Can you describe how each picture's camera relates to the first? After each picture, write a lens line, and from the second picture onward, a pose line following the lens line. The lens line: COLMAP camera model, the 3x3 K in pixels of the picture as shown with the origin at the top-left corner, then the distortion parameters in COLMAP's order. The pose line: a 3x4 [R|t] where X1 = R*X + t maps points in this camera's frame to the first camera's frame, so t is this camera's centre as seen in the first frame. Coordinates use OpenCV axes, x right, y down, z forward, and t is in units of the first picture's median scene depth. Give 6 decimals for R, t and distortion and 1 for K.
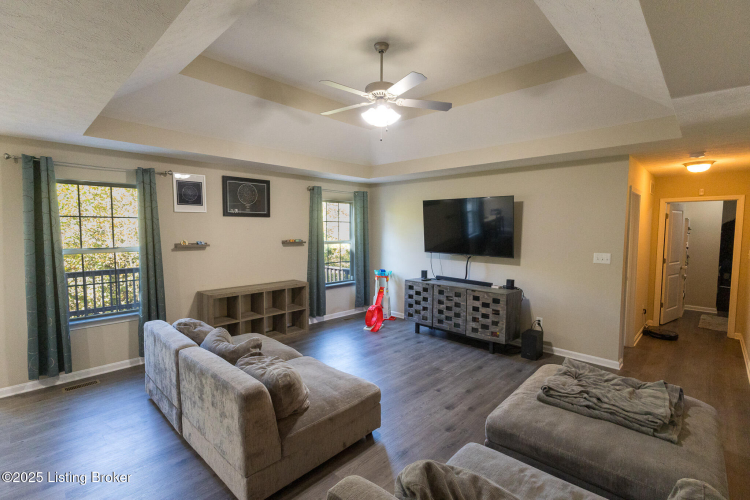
lens RADIAL K [[350.9, 0, 372.6], [0, 350.9, 250.9], [0, 0, 1]] dist [0.003347, -0.000841]
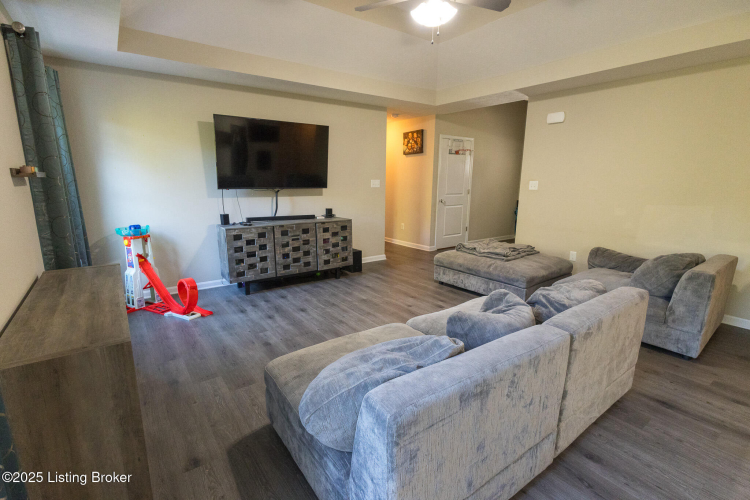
lens RADIAL K [[350.9, 0, 370.8], [0, 350.9, 252.2], [0, 0, 1]] dist [0.003347, -0.000841]
pose [[0.177645, -0.212368, 0.960907, -0.610383], [0.058618, 0.976987, 0.205085, 0.000556], [-0.982347, 0.019894, 0.186005, 0.652288]]
